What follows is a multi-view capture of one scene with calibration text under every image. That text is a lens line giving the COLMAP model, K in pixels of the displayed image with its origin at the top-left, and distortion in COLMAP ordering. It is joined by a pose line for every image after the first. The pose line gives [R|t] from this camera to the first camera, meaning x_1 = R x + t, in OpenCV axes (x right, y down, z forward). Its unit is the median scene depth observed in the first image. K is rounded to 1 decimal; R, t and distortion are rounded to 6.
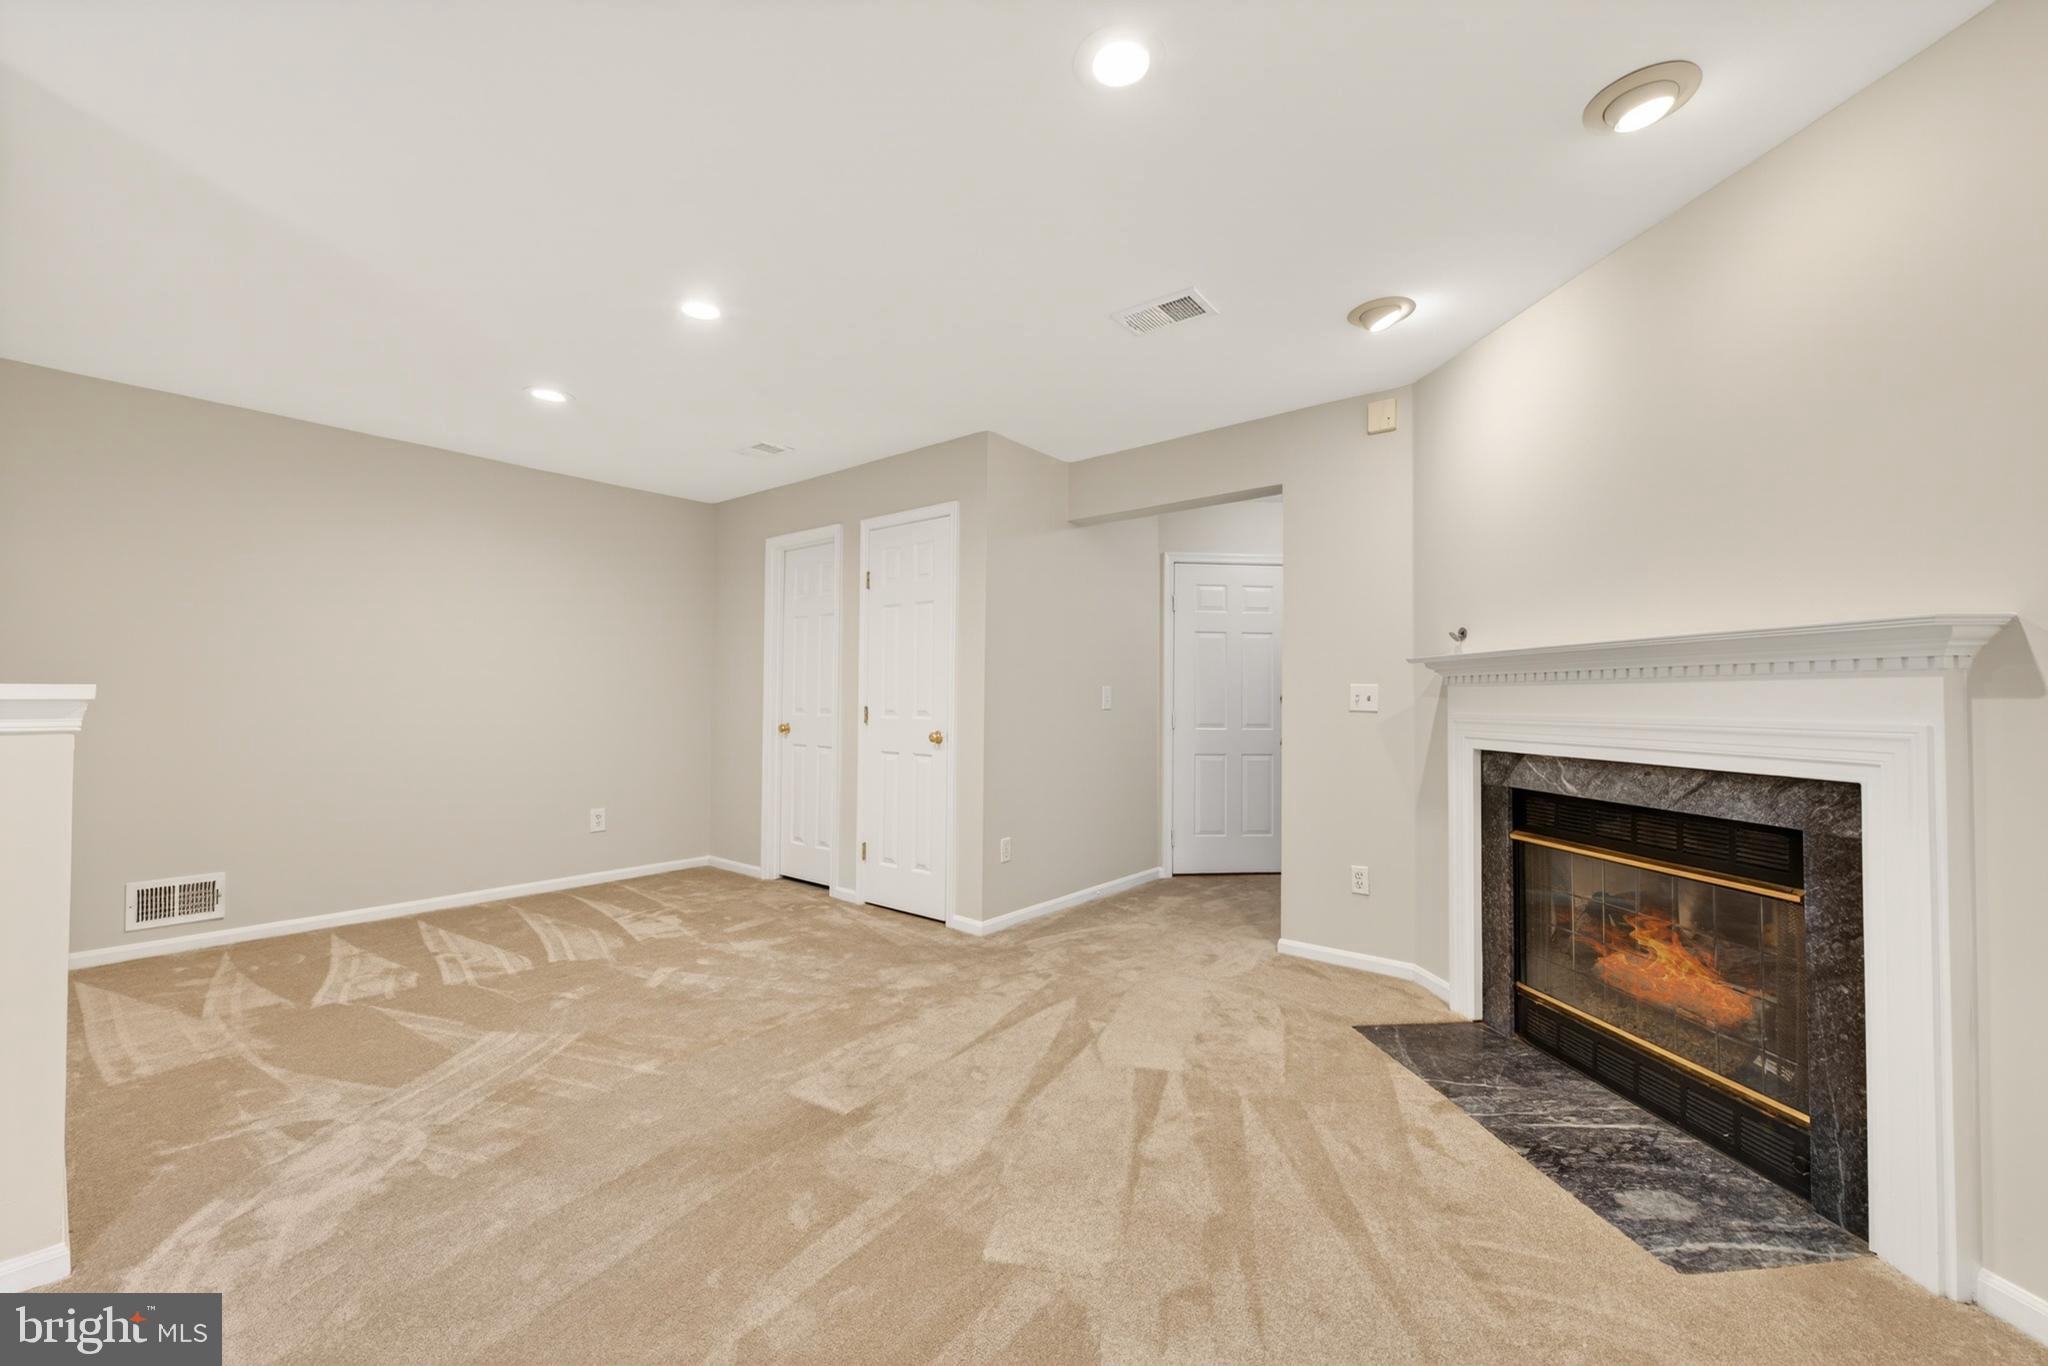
lens RADIAL K [[804.8, 0, 1019.8], [0, 804.8, 685.4], [0, 0, 1]] dist [-0.000487, -0.000715]
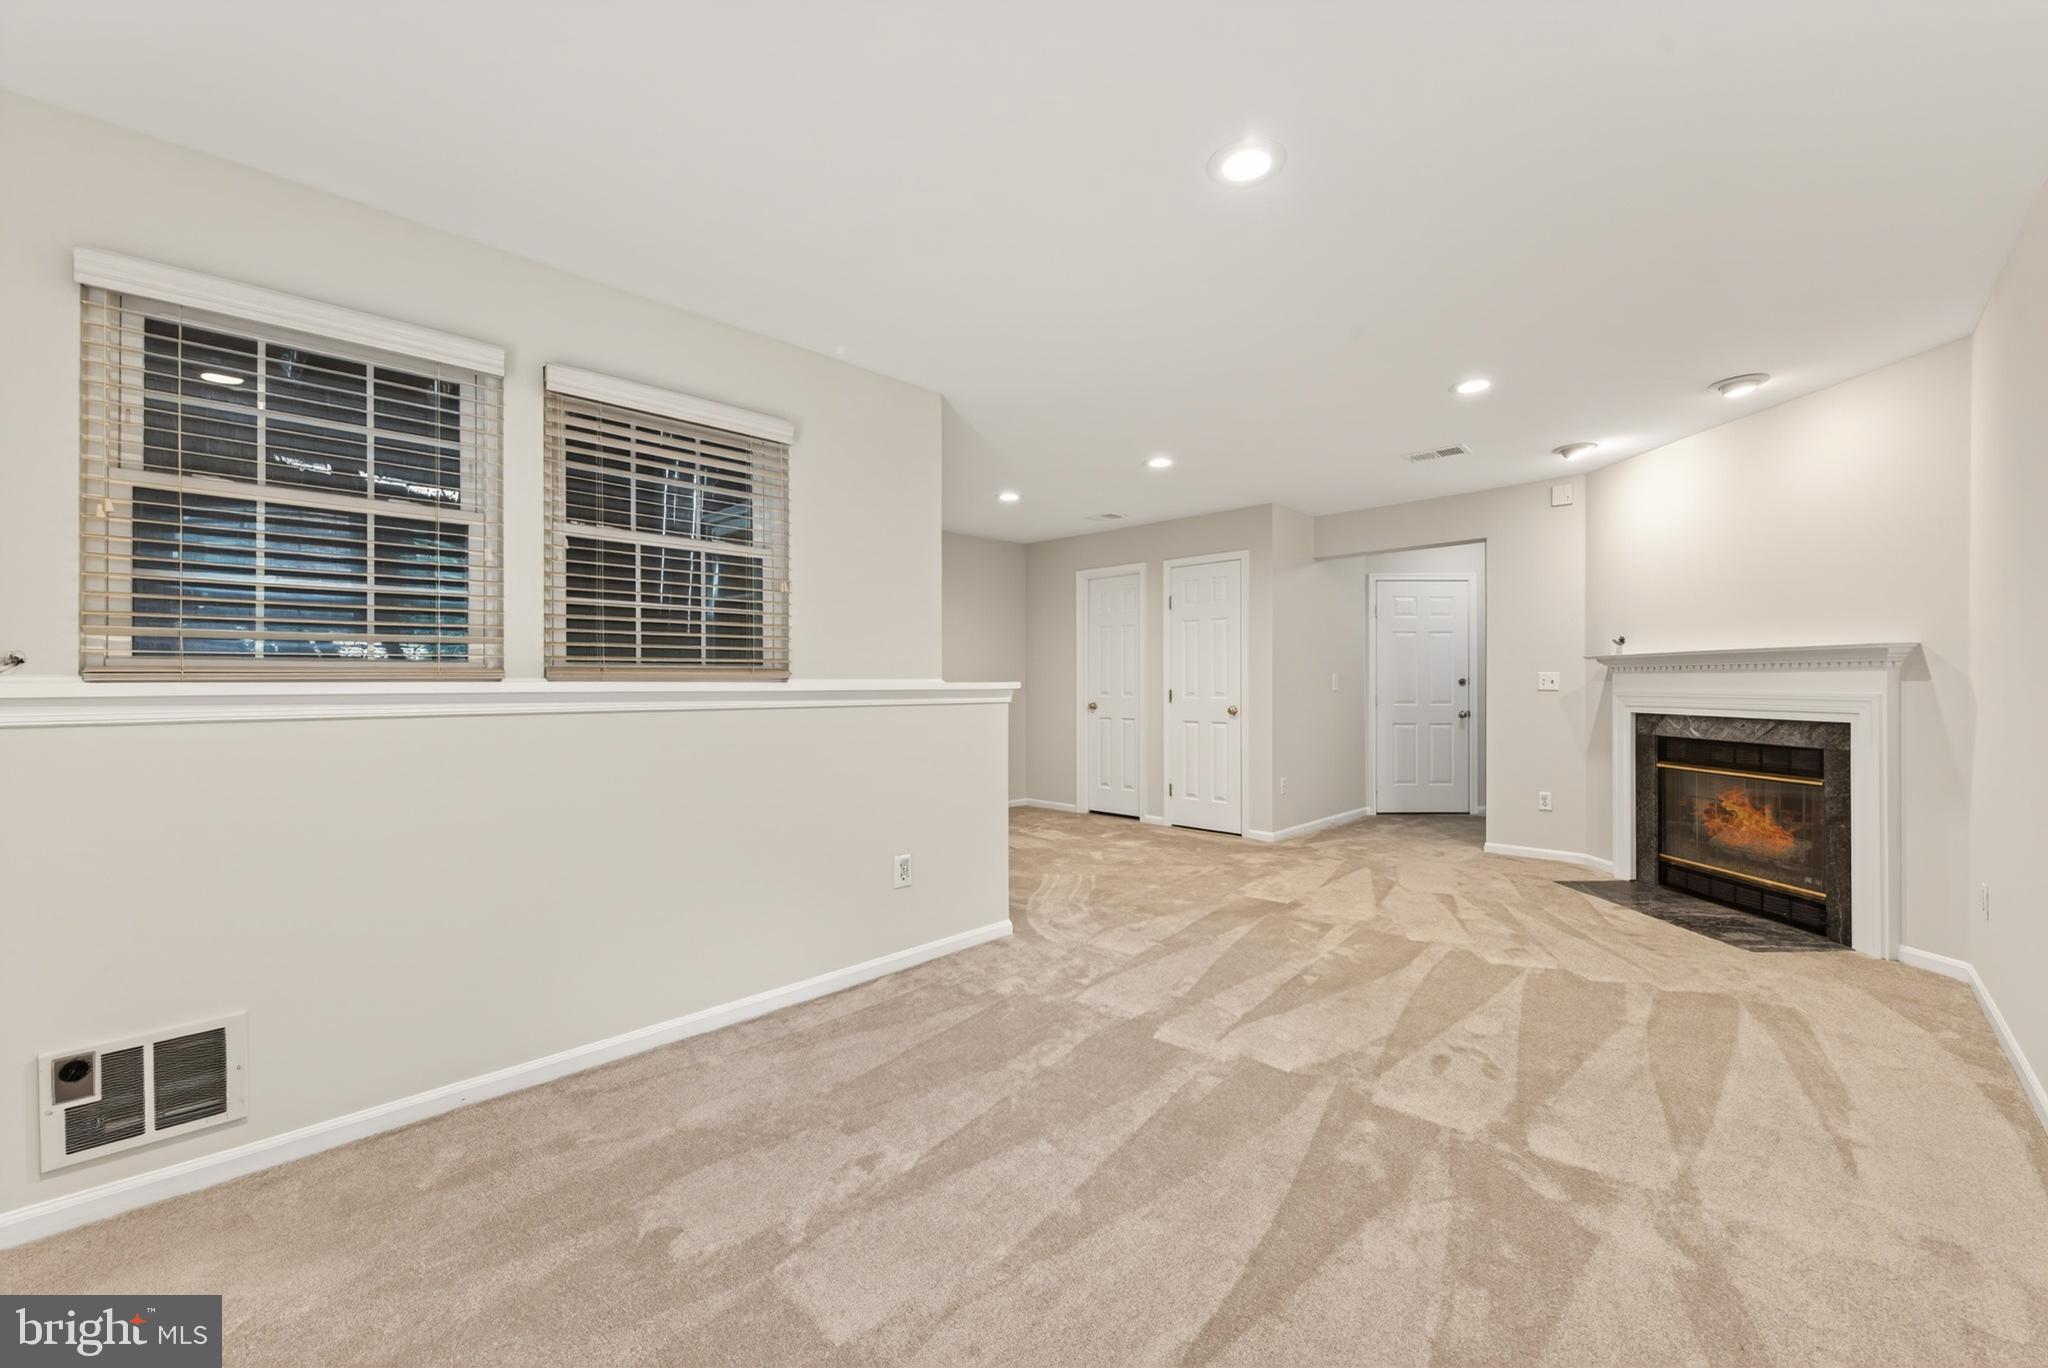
lens RADIAL K [[802.8, 0, 1021.7], [0, 802.8, 685.3], [0, 0, 1]] dist [0.002801, -0.003332]
pose [[0.995777, -0.008719, -0.091388, -0.543647], [0.010535, 0.999756, 0.019407, -0.022237], [0.091197, -0.020287, 0.995626, -0.768937]]
